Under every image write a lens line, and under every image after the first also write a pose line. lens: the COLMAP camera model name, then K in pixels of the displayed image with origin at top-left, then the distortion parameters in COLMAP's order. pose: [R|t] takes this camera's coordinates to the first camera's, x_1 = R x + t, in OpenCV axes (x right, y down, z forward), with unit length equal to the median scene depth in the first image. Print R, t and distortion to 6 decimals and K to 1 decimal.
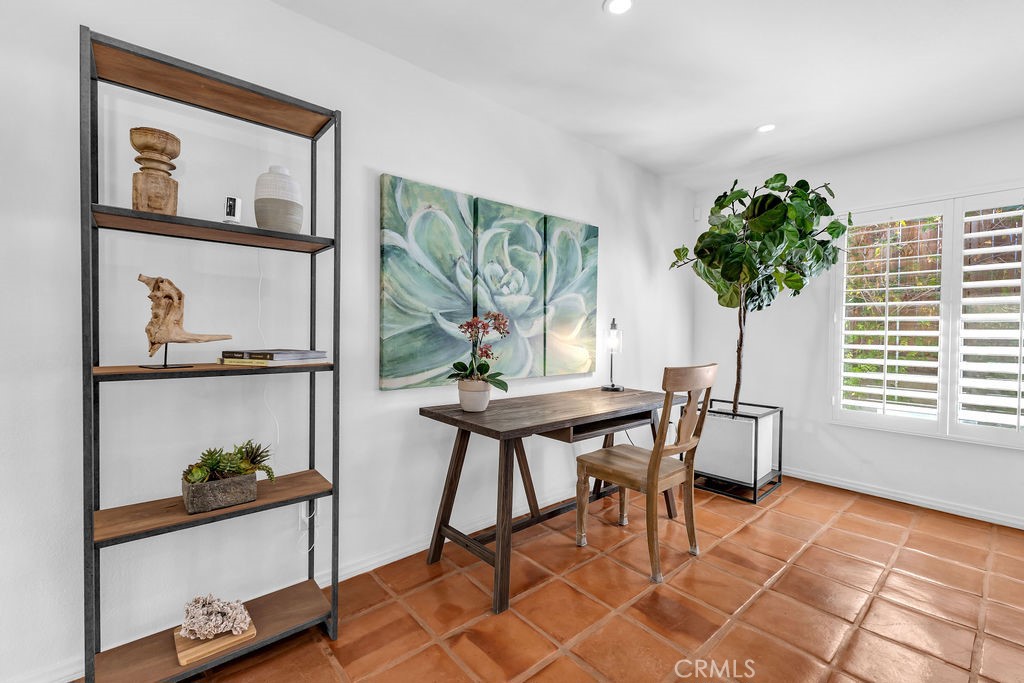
lens RADIAL K [[442.1, 0, 515.7], [0, 442.1, 339.1], [0, 0, 1]] dist [0.011898, -0.000298]
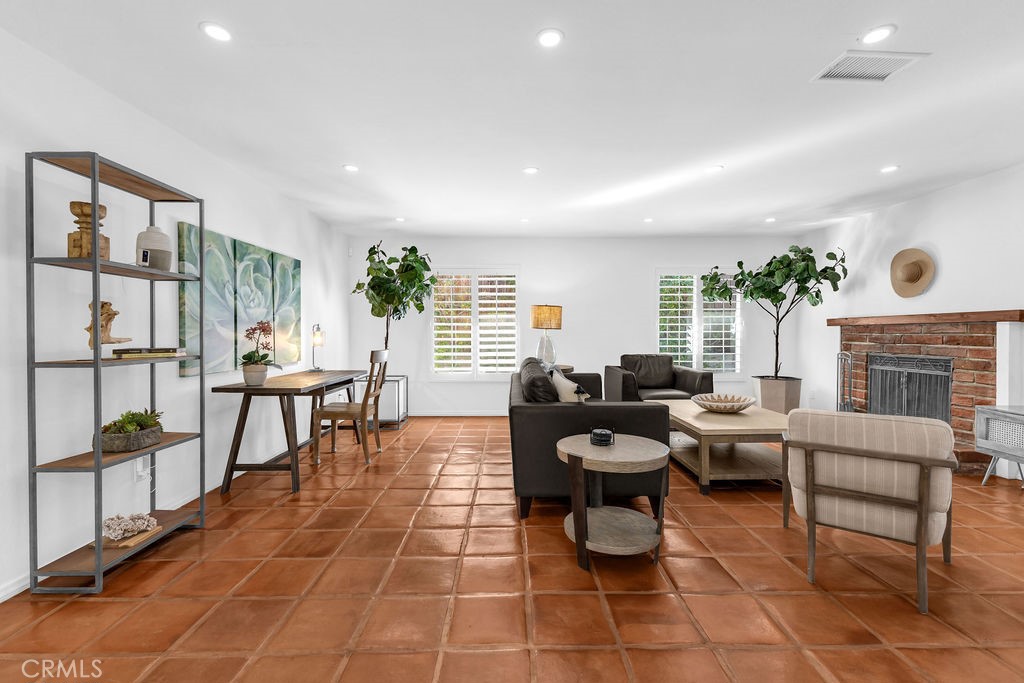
lens RADIAL K [[435.3, 0, 514.4], [0, 435.3, 338.2], [0, 0, 1]] dist [0.002531, -0.000014]
pose [[0.650198, -0.021437, 0.759463, -0.517685], [0.022655, 0.999704, 0.008822, 0.004328], [-0.759427, 0.011470, 0.650491, -0.528255]]
